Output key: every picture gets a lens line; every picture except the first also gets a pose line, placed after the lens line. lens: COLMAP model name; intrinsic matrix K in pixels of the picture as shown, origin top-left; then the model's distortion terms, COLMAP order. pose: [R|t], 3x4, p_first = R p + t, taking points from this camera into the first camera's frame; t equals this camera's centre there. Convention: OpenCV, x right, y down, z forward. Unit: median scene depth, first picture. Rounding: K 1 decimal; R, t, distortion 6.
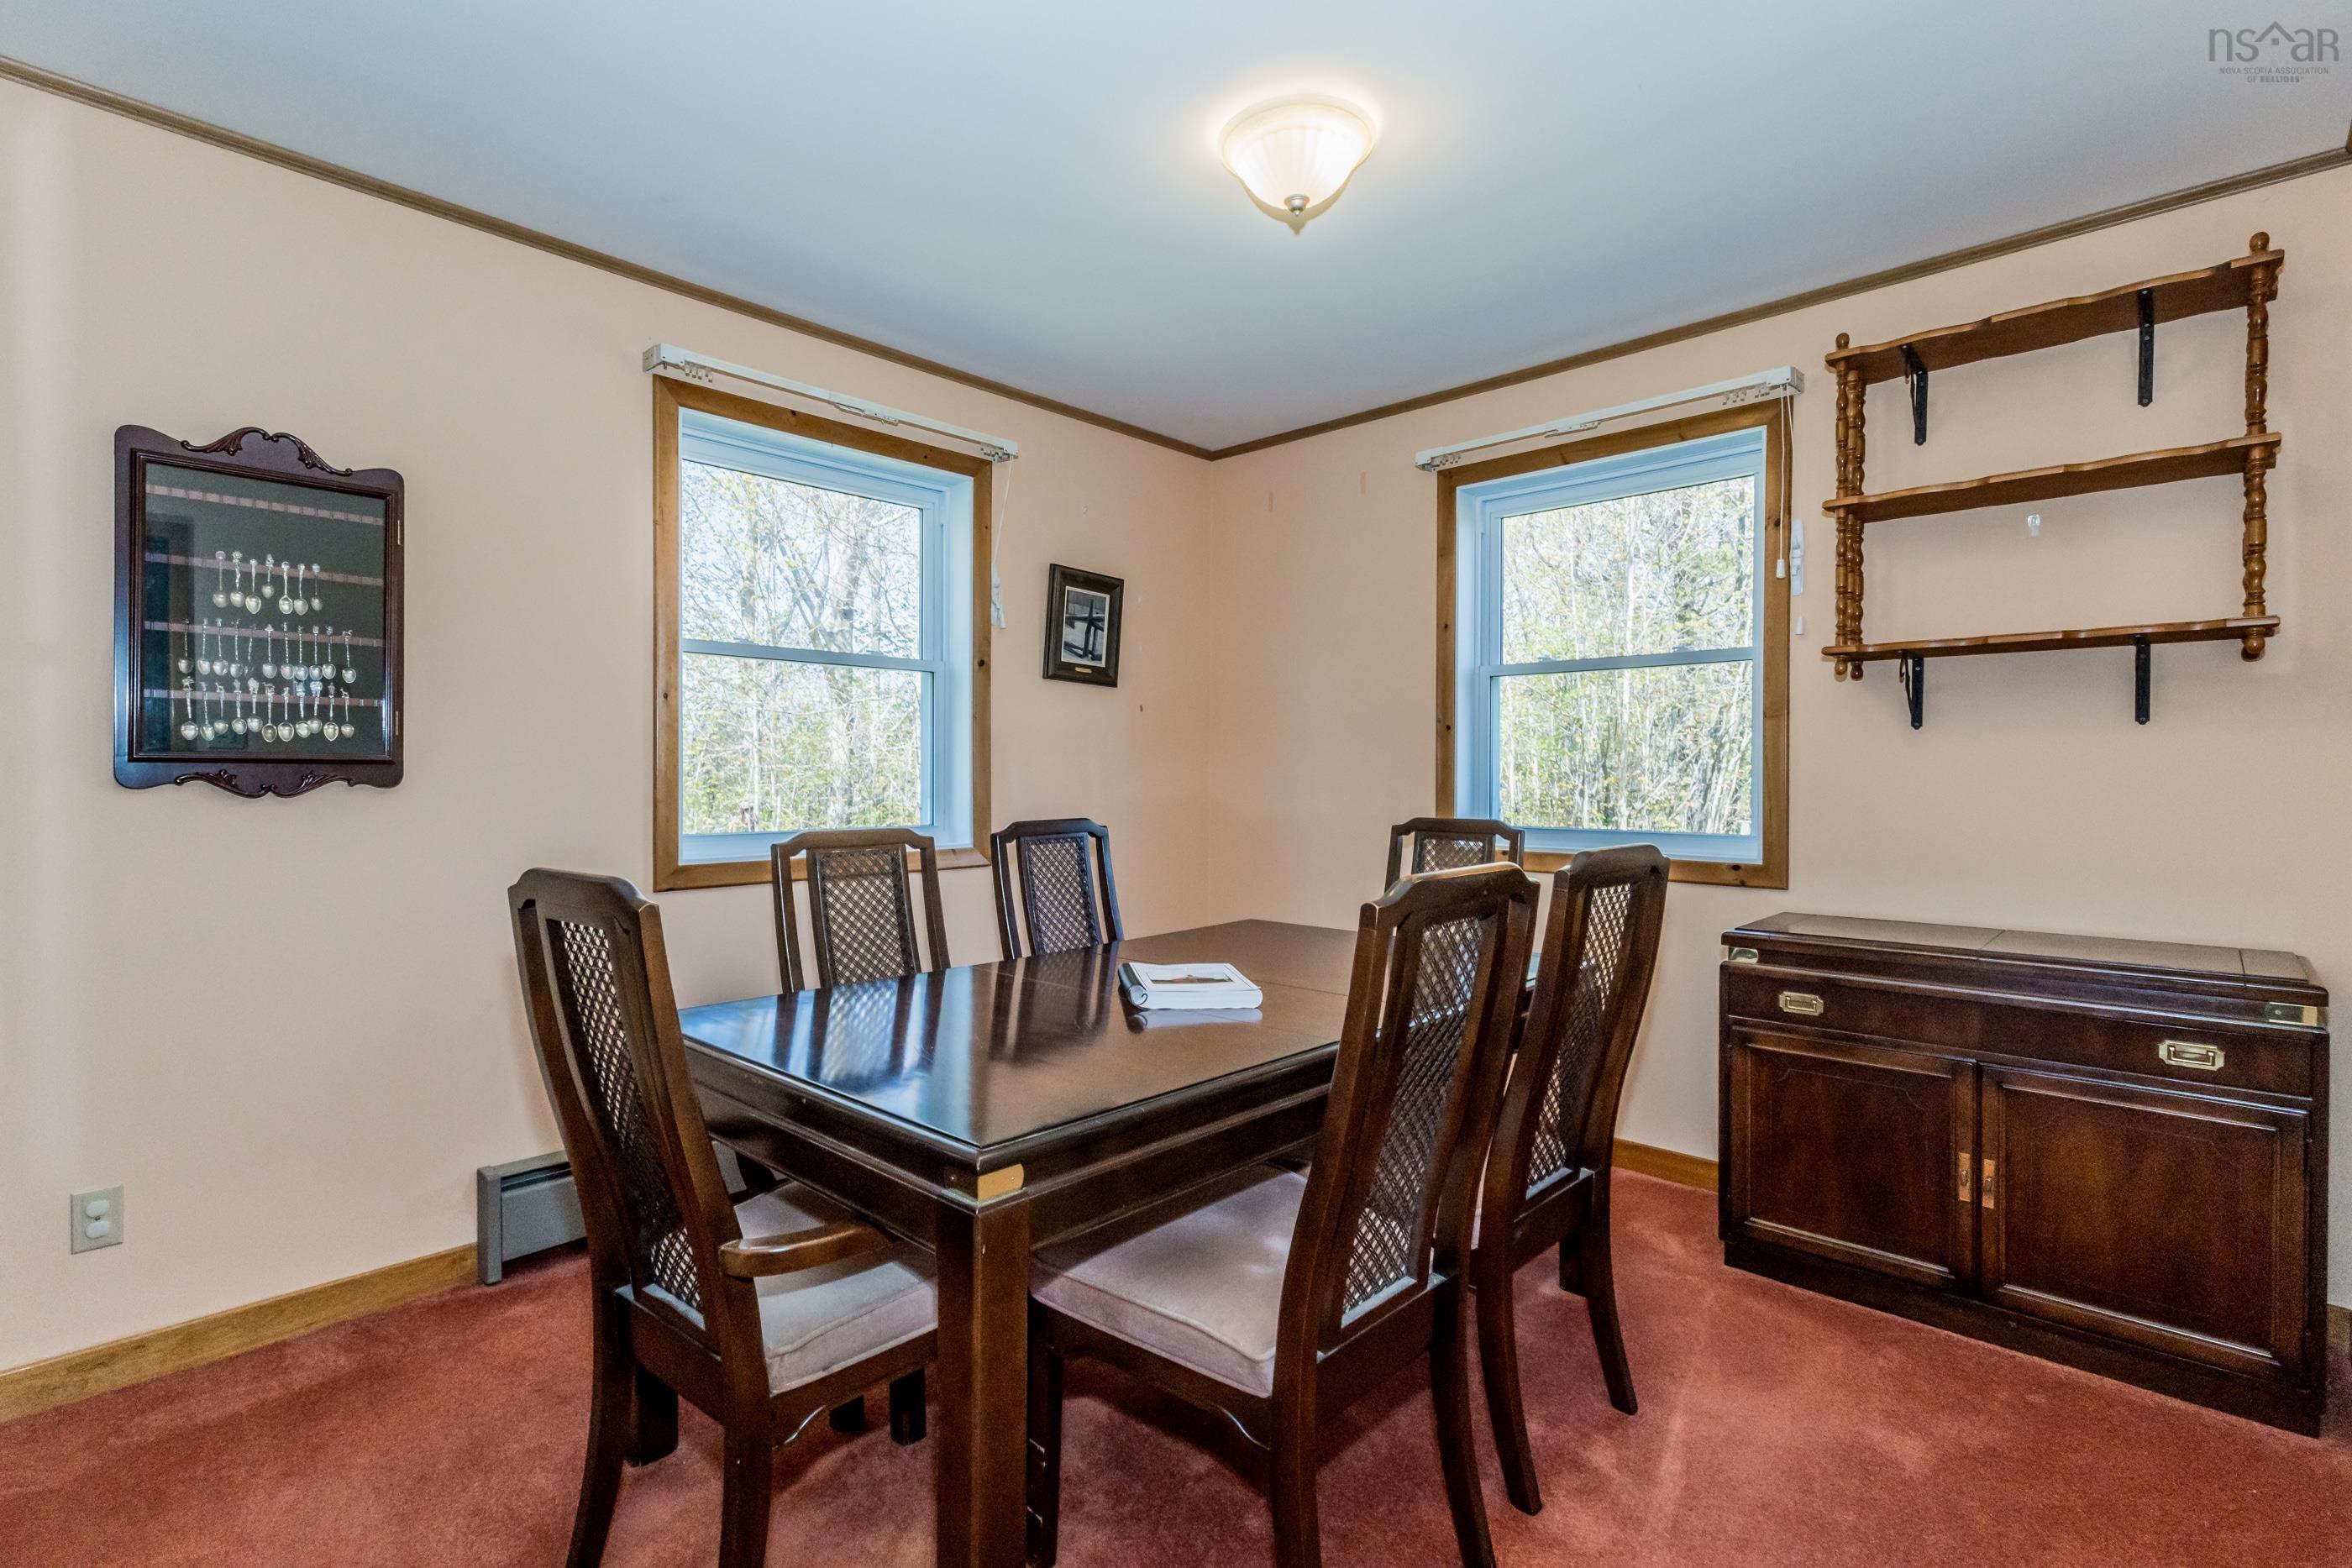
lens RADIAL K [[1082.1, 0, 1176.0], [0, 1082.1, 784.0], [0, 0, 1]] dist [0.000216, 0.000010]
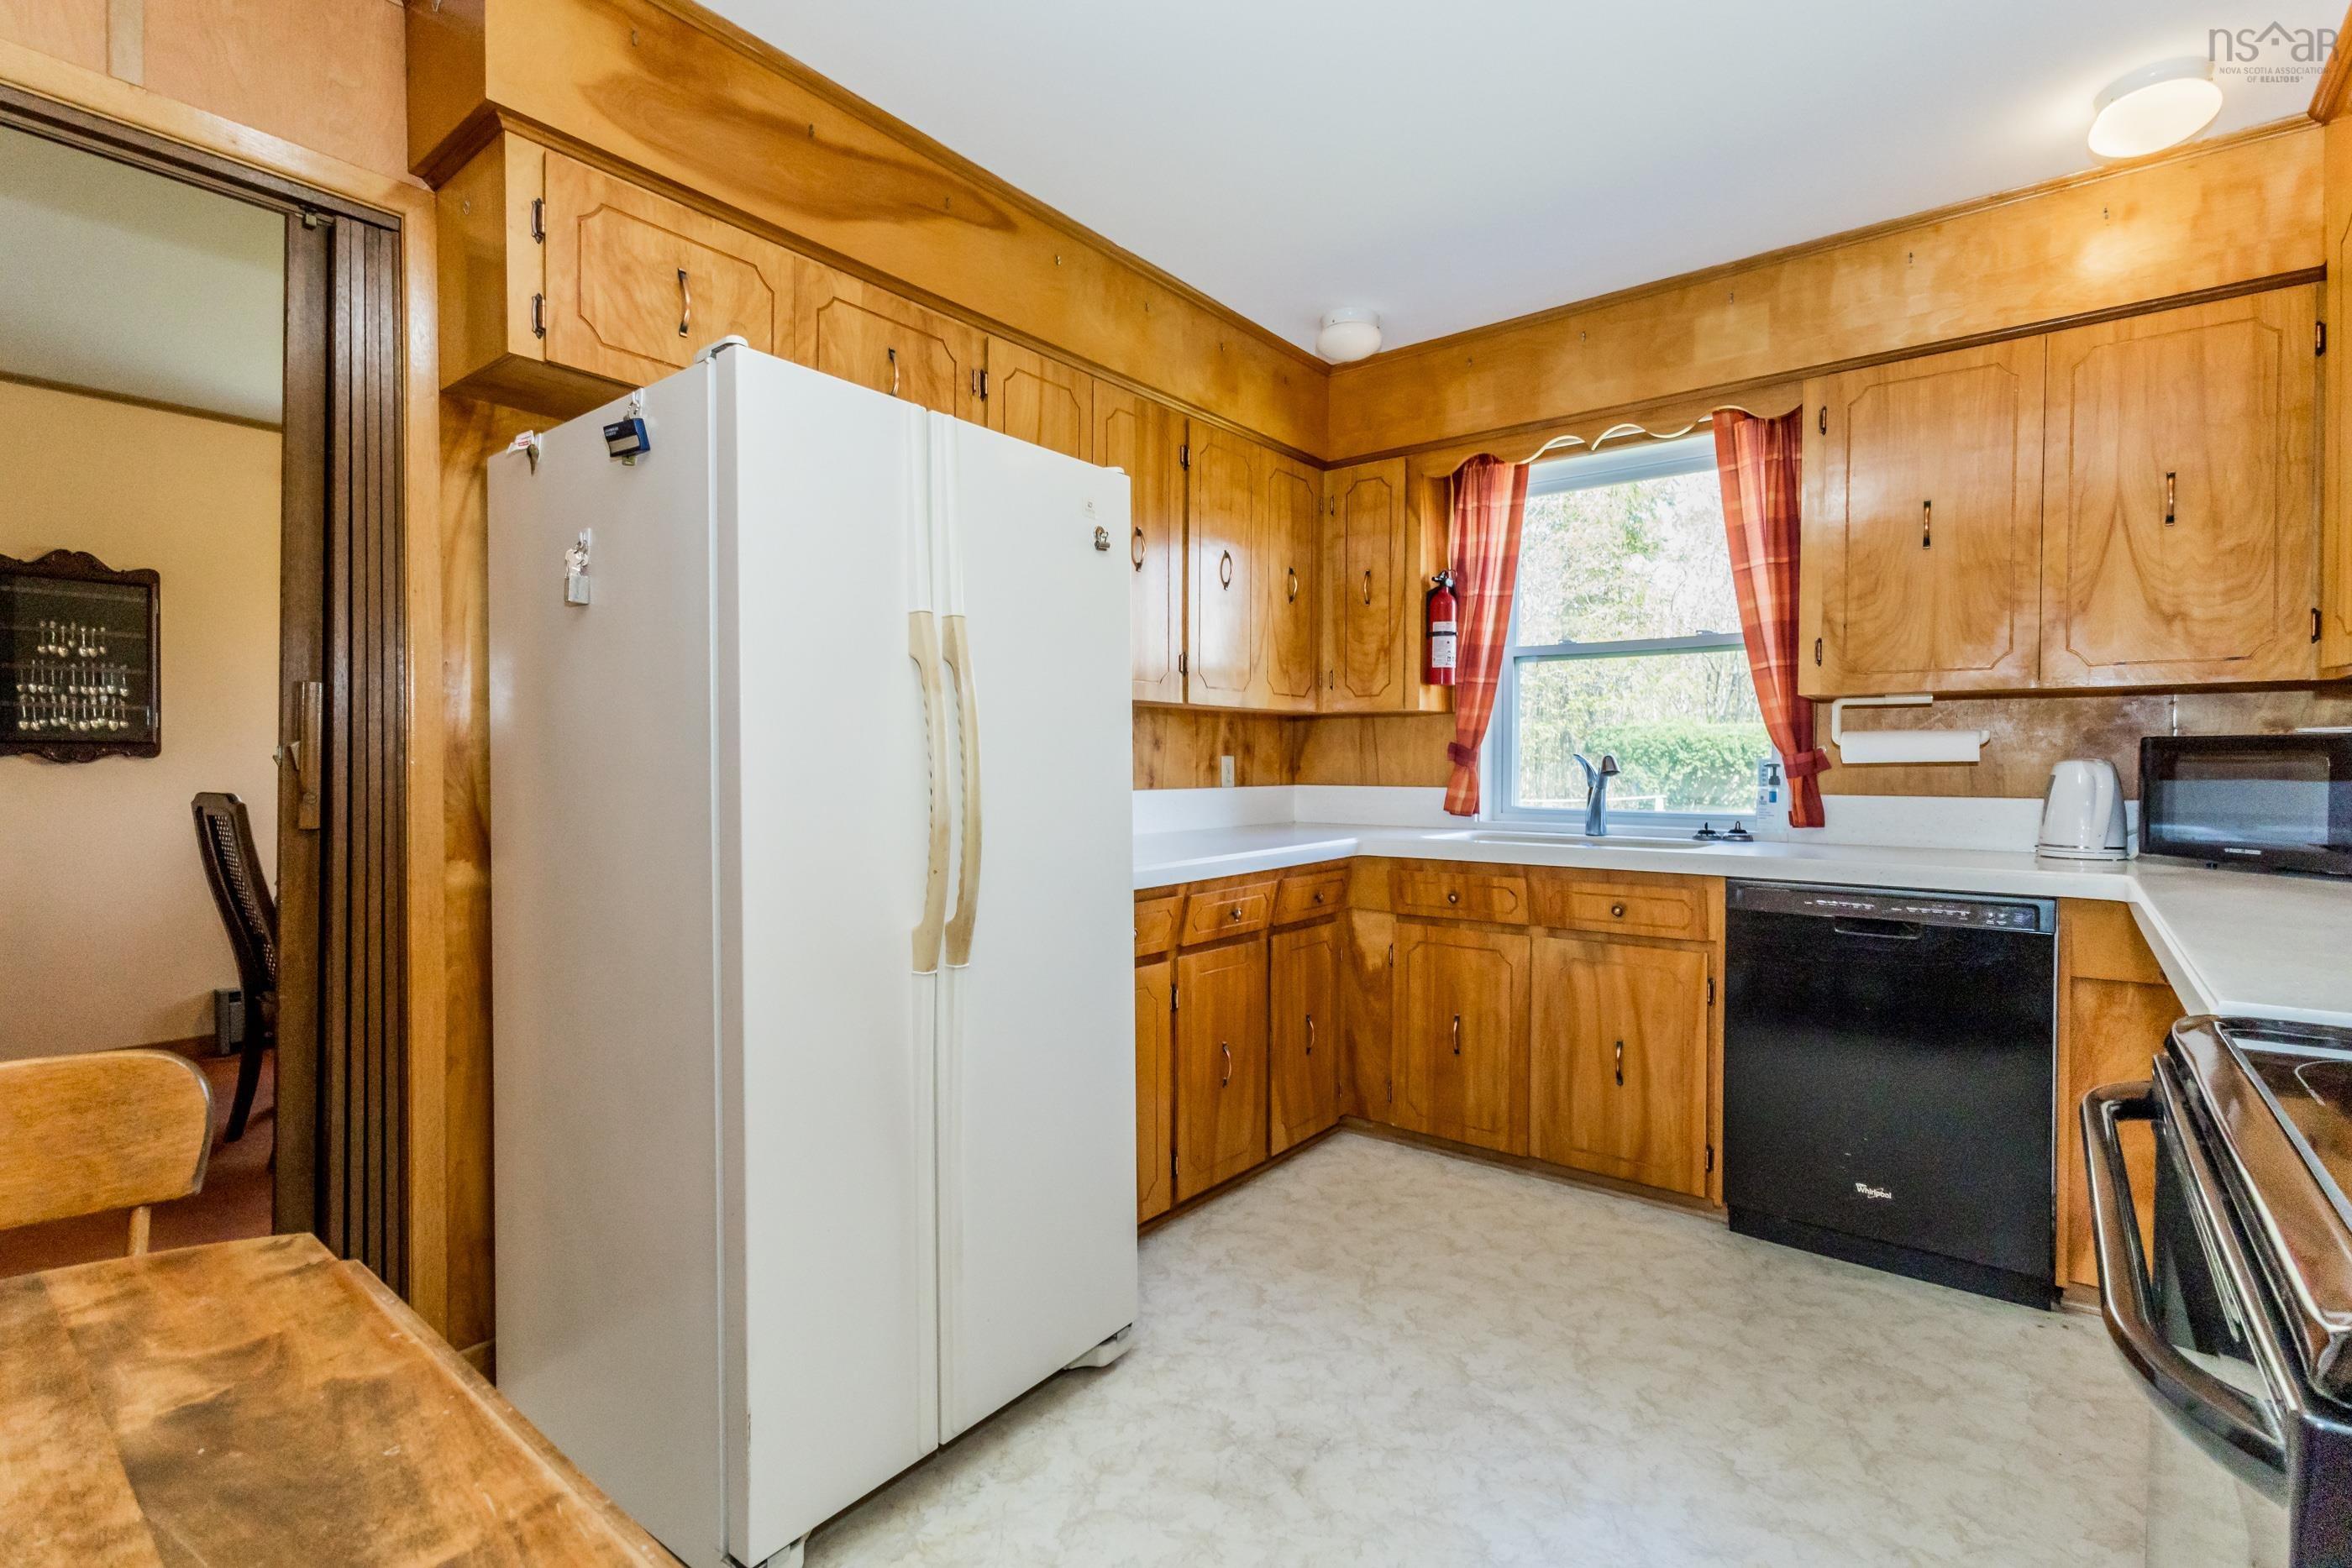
lens RADIAL K [[1091.0, 0, 1176.0], [0, 1091.0, 784.0], [0, 0, 1]] dist [-0.000755, -0.000142]
pose [[0.996721, 0.000838, 0.080910, 0.770154], [-0.001953, 0.999904, 0.013707, 0.018904], [-0.080891, -0.013820, 0.996627, -0.871827]]
